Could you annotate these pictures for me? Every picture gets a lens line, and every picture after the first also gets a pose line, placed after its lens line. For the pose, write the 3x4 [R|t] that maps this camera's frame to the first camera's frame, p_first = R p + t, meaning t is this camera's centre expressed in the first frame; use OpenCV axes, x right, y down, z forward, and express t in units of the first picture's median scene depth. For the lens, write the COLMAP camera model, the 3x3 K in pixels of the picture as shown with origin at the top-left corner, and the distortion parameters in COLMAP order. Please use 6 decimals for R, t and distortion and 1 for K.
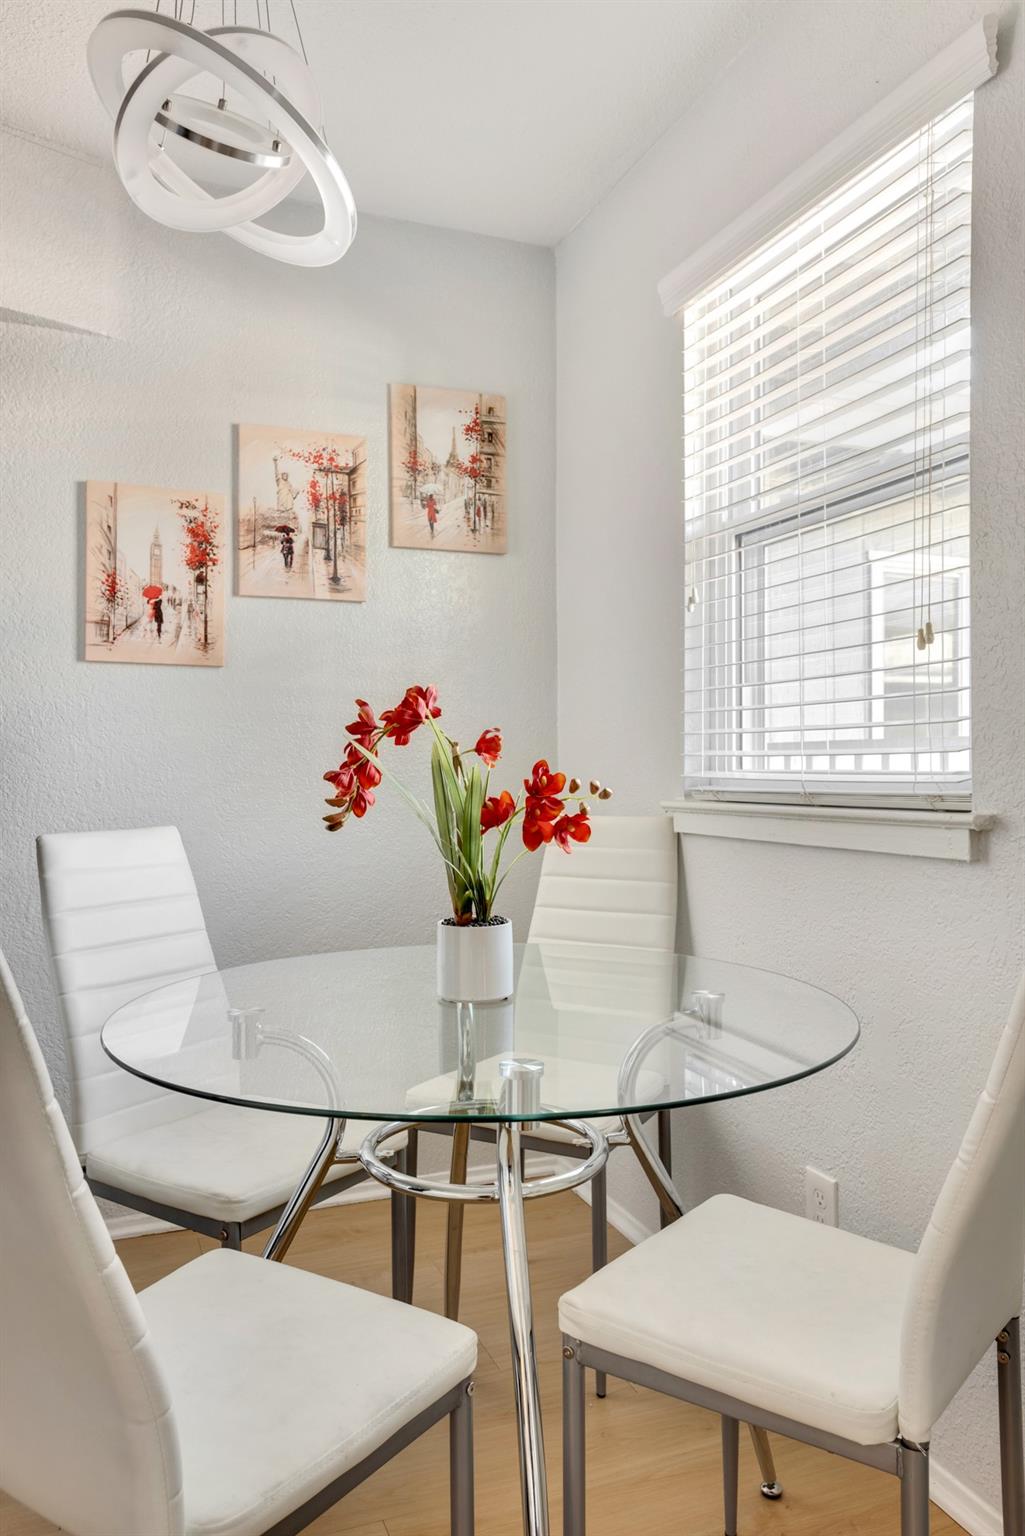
lens RADIAL K [[1112.1, 0, 506.7], [0, 1112.1, 766.3], [0, 0, 1]] dist [0.033115, -0.010527]
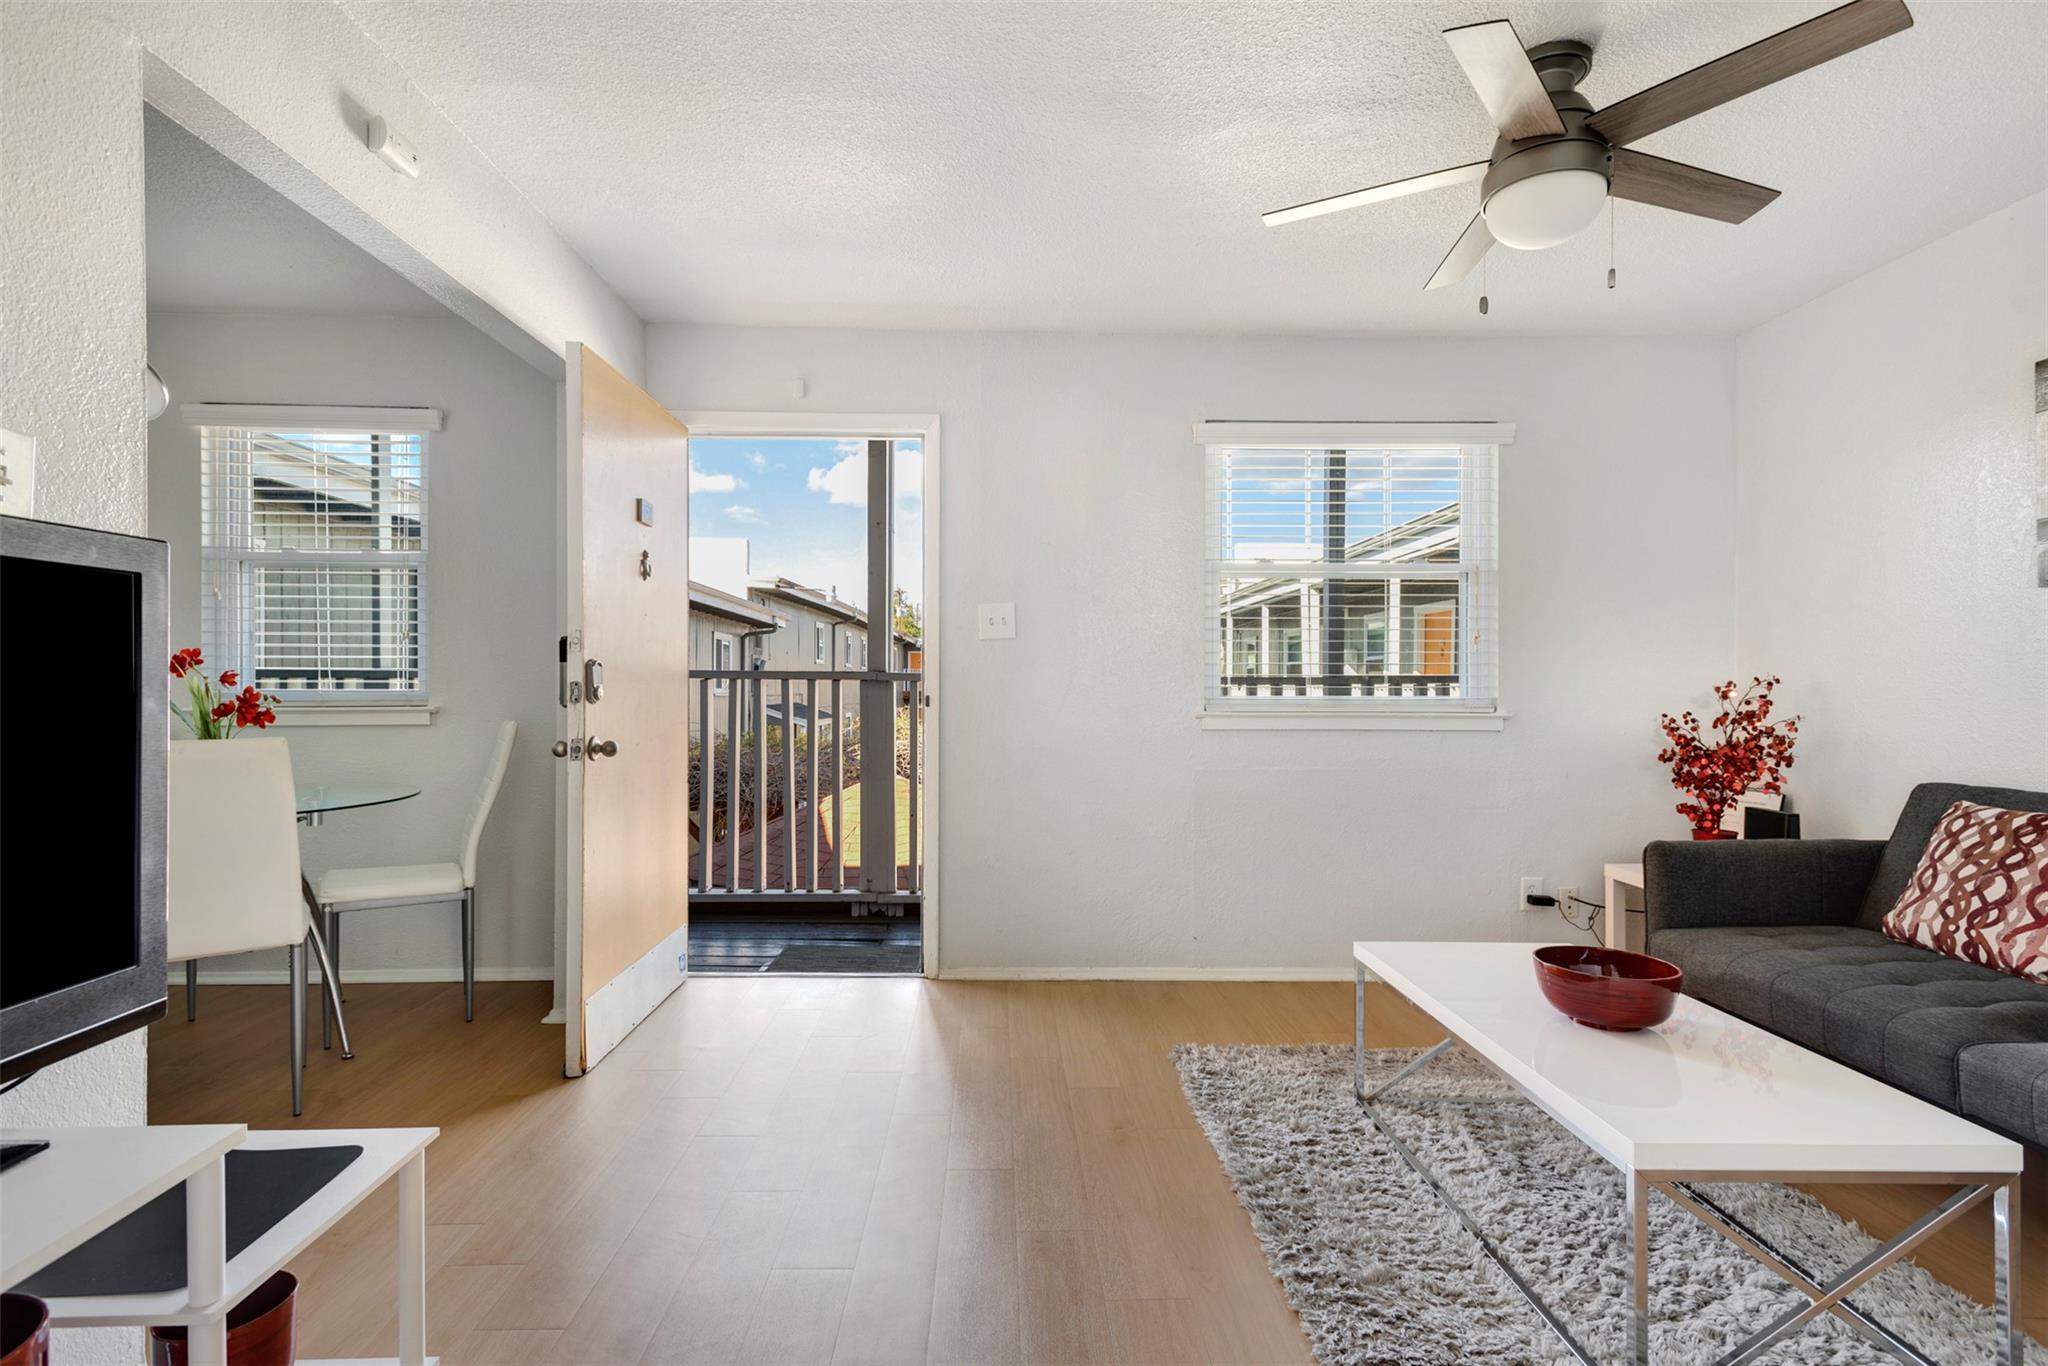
lens RADIAL K [[976.0, 0, 1014.3], [0, 976.0, 676.8], [0, 0, 1]] dist [0.018603, -0.004687]
pose [[0.372285, 0.004101, 0.928109, -1.184916], [0.002415, 0.999983, -0.005387, -0.008750], [-0.928115, 0.004247, 0.372269, -1.083738]]
